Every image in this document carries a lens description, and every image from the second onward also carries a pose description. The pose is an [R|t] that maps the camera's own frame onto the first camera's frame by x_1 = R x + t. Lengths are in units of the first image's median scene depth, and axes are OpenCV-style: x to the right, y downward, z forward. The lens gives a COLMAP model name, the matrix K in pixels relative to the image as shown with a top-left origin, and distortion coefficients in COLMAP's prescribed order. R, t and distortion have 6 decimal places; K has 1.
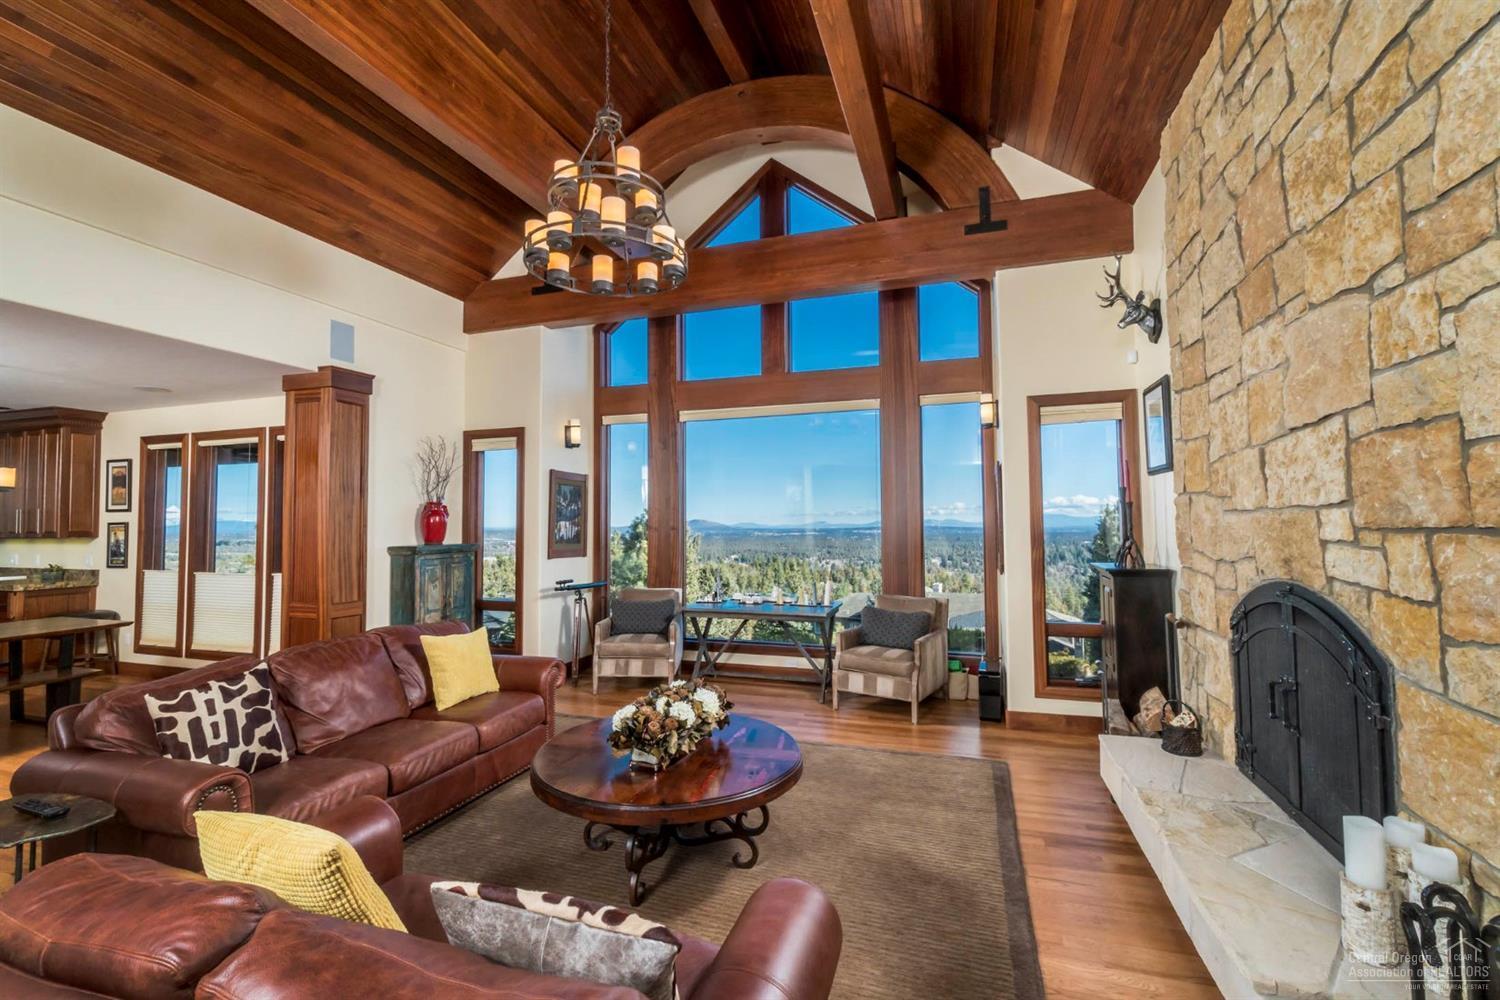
lens RADIAL K [[649.0, 0, 750.0], [0, 649.0, 500.0], [0, 0, 1]] dist [-0.001878, -0.000650]
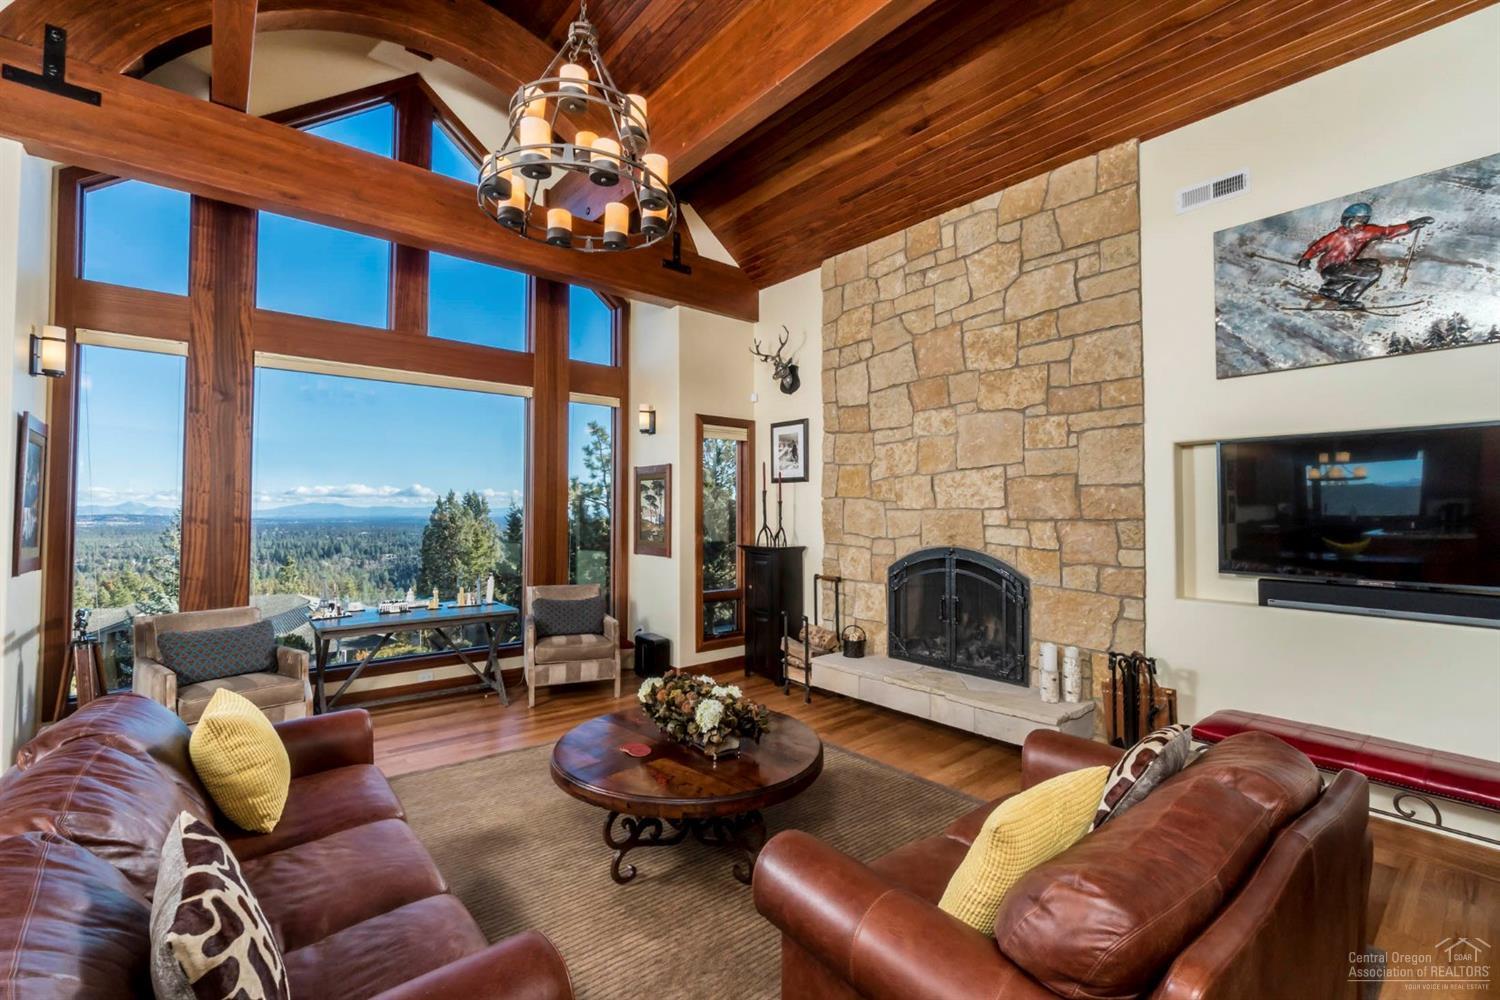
lens RADIAL K [[649.0, 0, 750.0], [0, 649.0, 500.0], [0, 0, 1]] dist [-0.001878, -0.000650]
pose [[0.529066, 0.025736, 0.848190, -1.047168], [-0.037293, 0.999279, -0.007059, 0.020119], [-0.847761, -0.027896, 0.529645, 0.444299]]
